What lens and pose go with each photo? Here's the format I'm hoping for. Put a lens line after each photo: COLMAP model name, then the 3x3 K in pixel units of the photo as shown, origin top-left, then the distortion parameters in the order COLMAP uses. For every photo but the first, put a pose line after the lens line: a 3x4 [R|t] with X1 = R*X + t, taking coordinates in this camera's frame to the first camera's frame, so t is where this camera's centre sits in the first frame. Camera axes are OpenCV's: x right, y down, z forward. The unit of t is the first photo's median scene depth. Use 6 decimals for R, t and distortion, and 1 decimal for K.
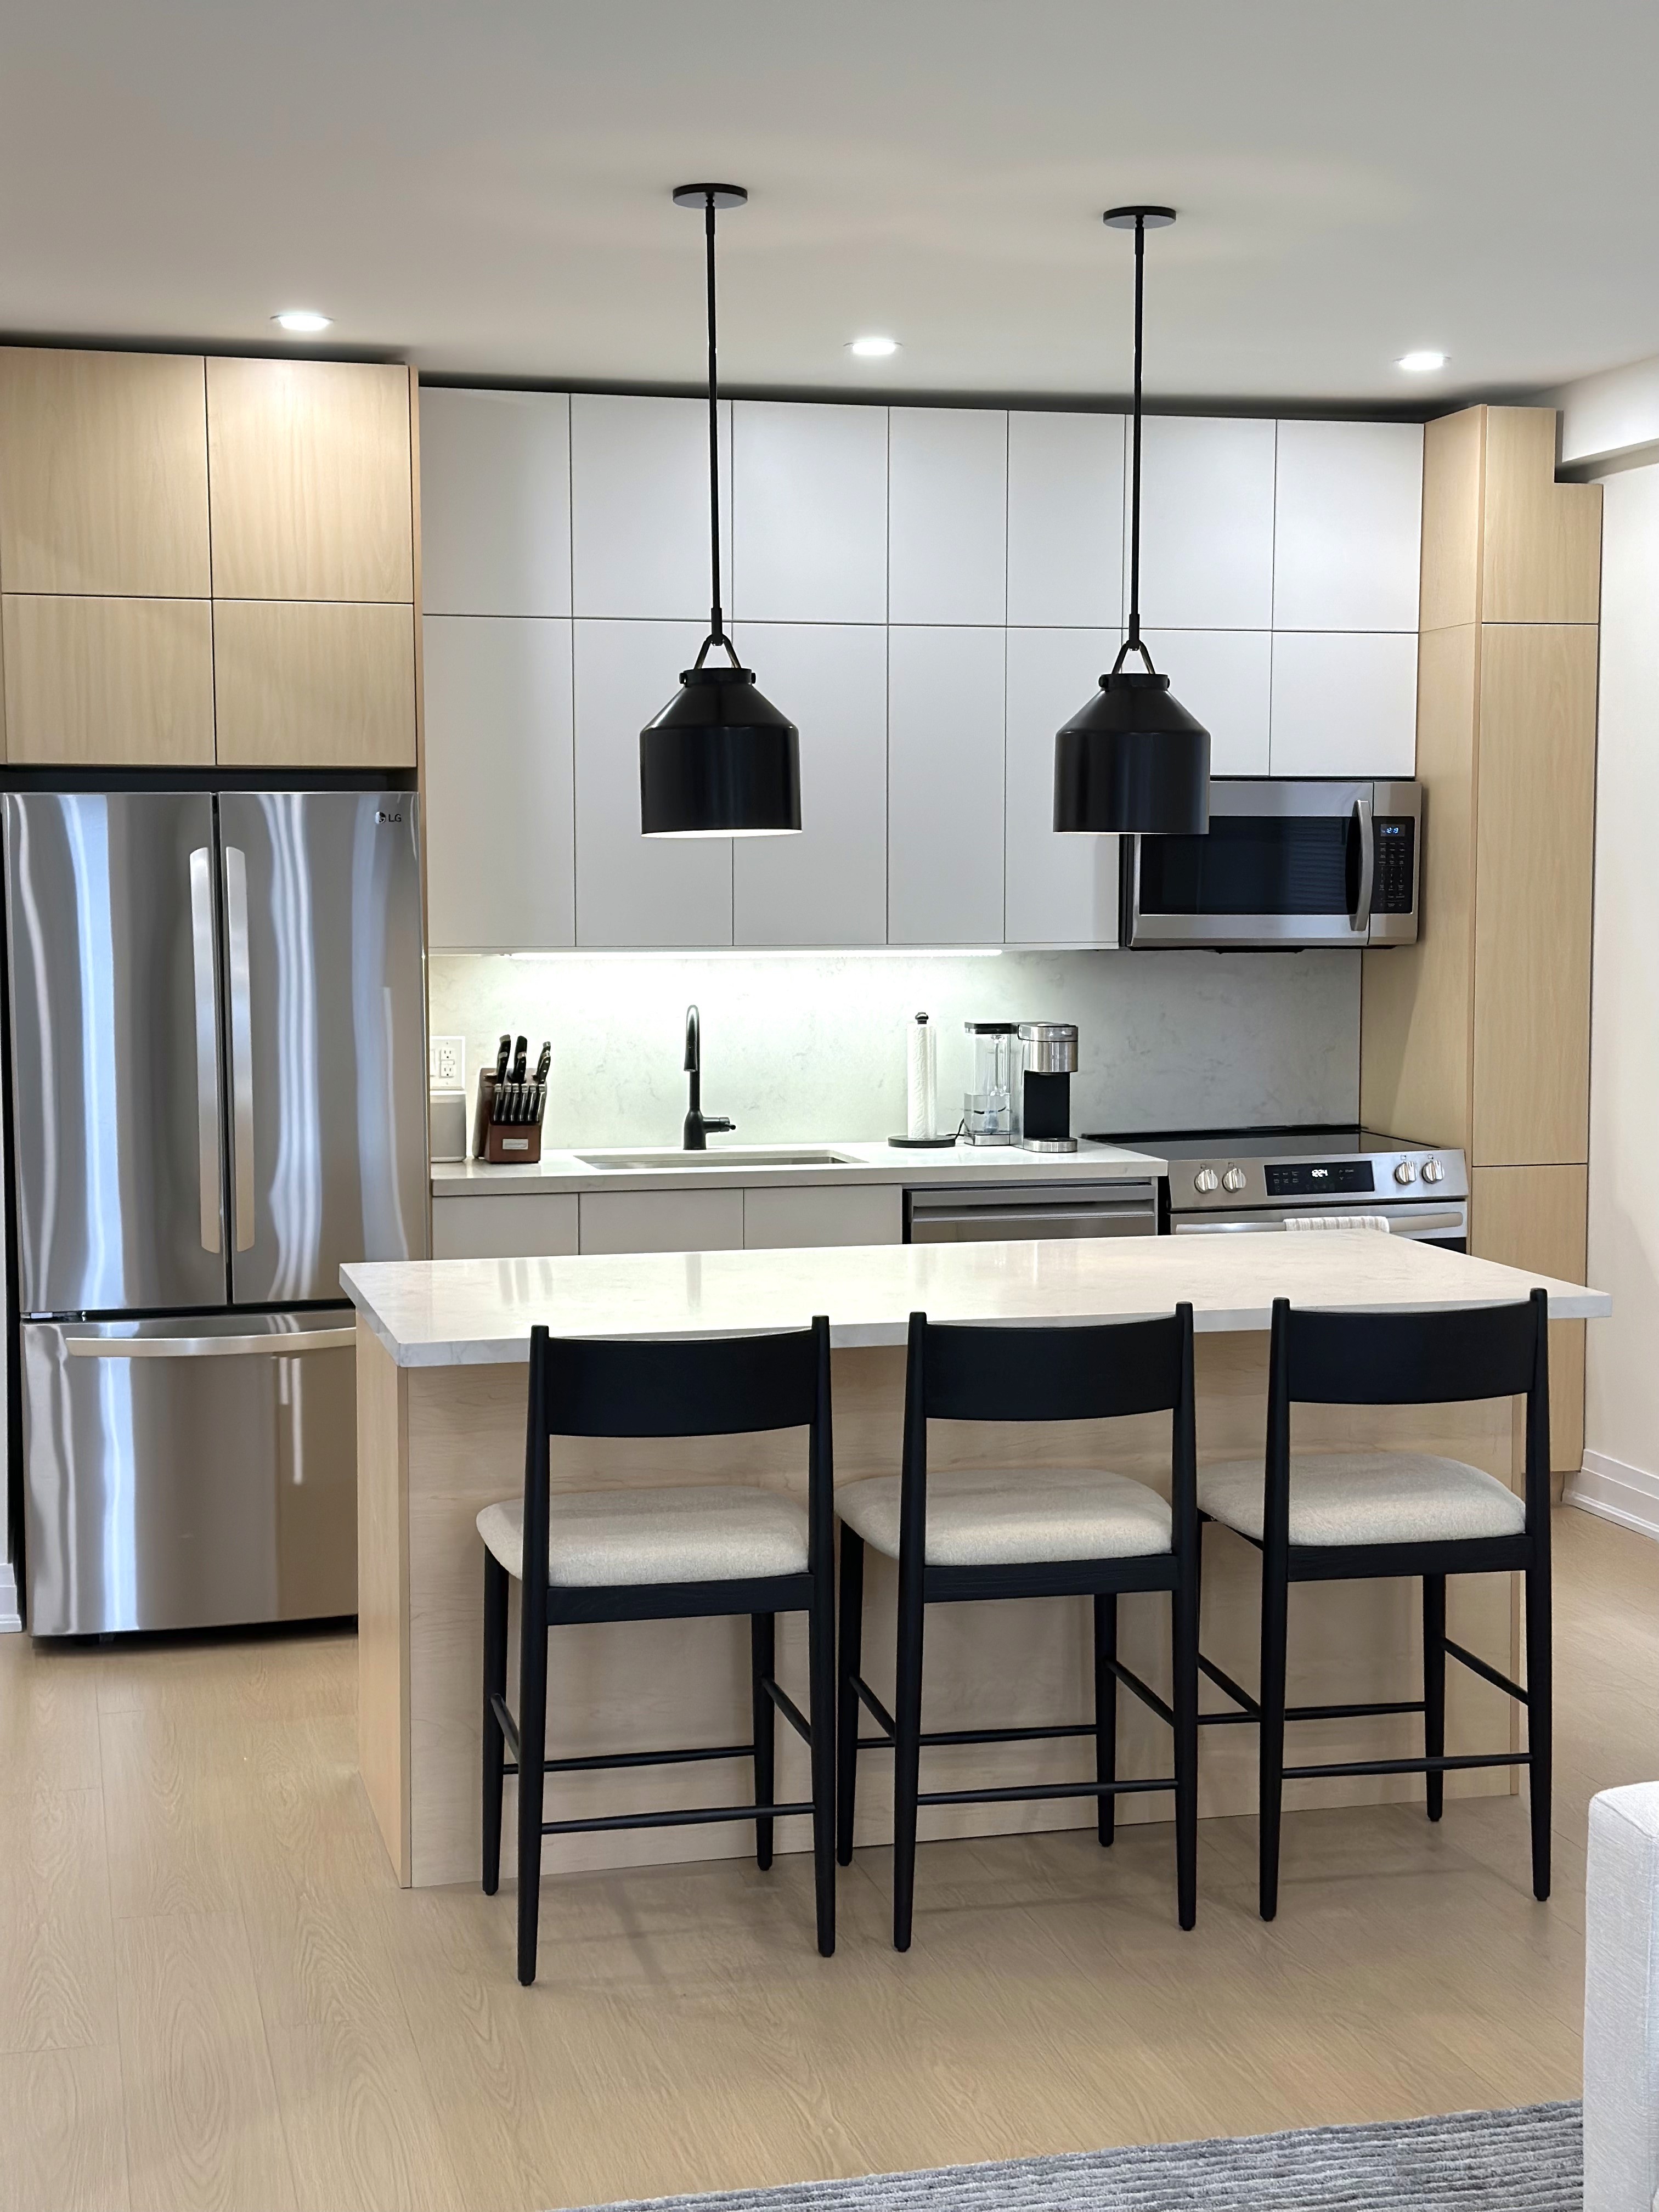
lens RADIAL K [[3019.5, 0, 823.6], [0, 3019.5, 1097.6], [0, 0, 1]] dist [0.138870, 0.000000]
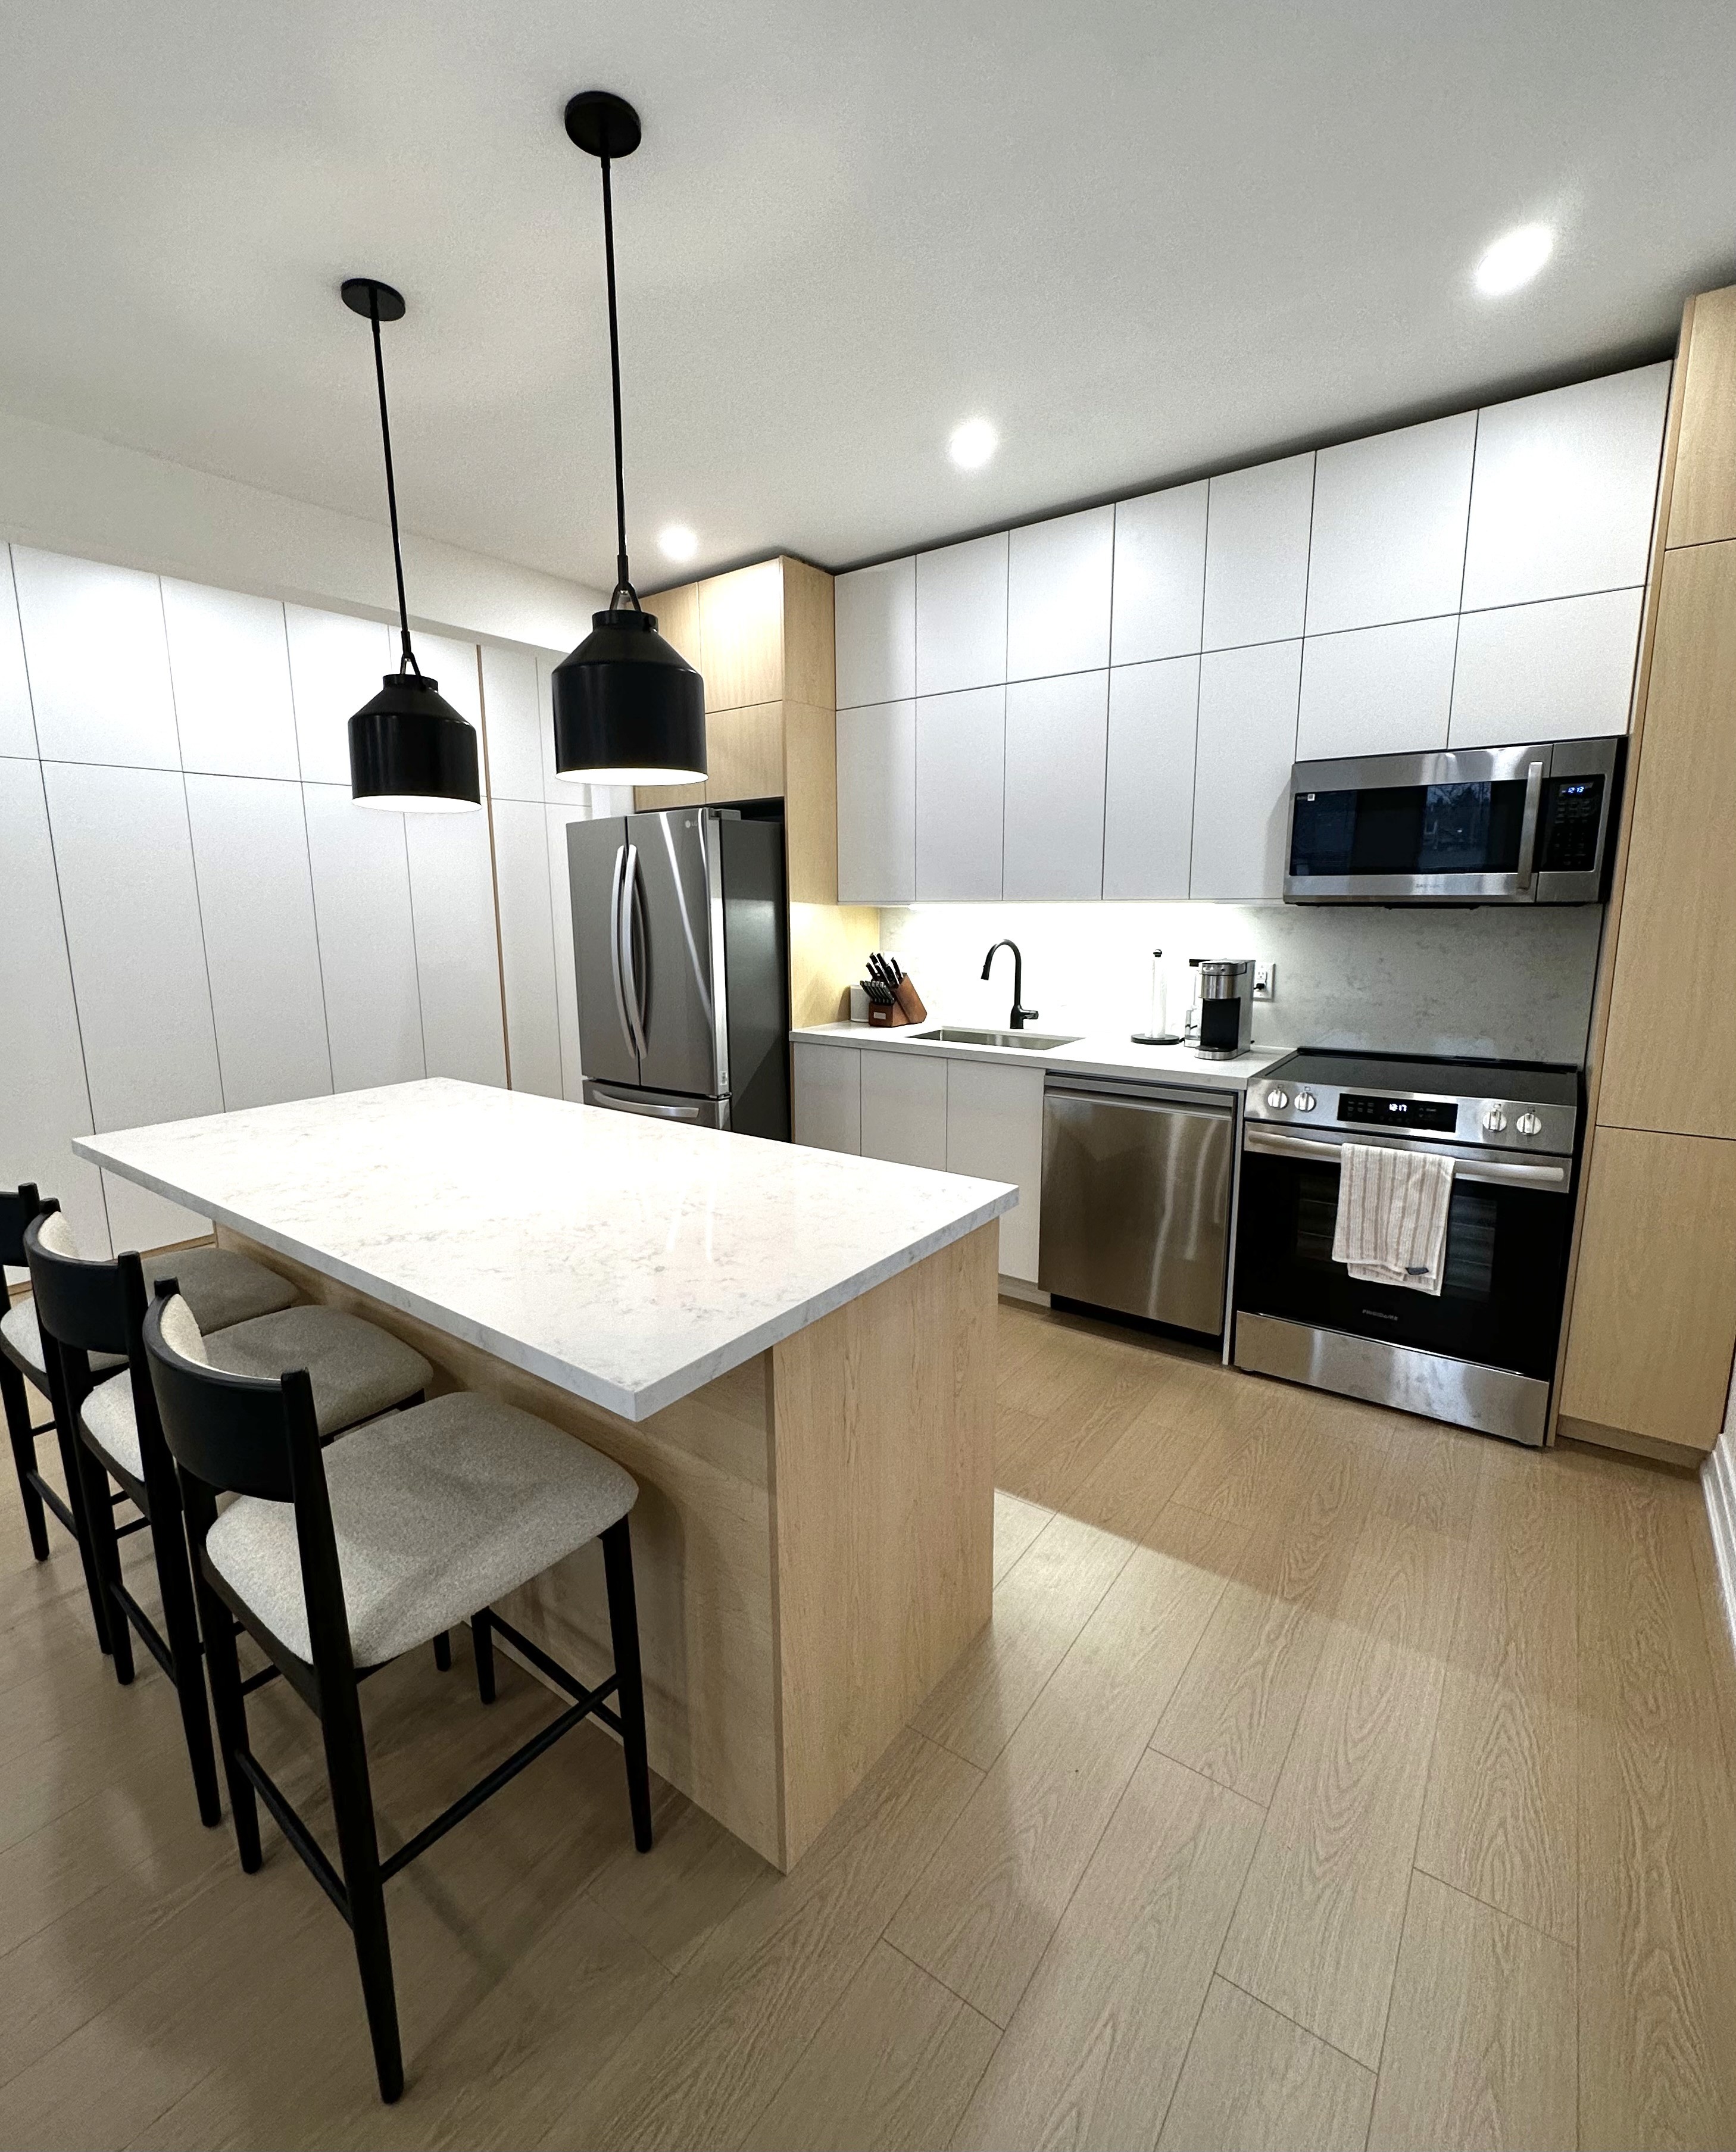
lens RADIAL K [[949.7, 0, 846.7], [0, 949.7, 1062.9], [0, 0, 1]] dist [-0.014480, 0.000259]
pose [[0.622727, 0.129532, -0.771643, 0.335488], [-0.048402, 0.990690, 0.127242, -0.028480], [0.780941, -0.041888, 0.623199, 0.693102]]
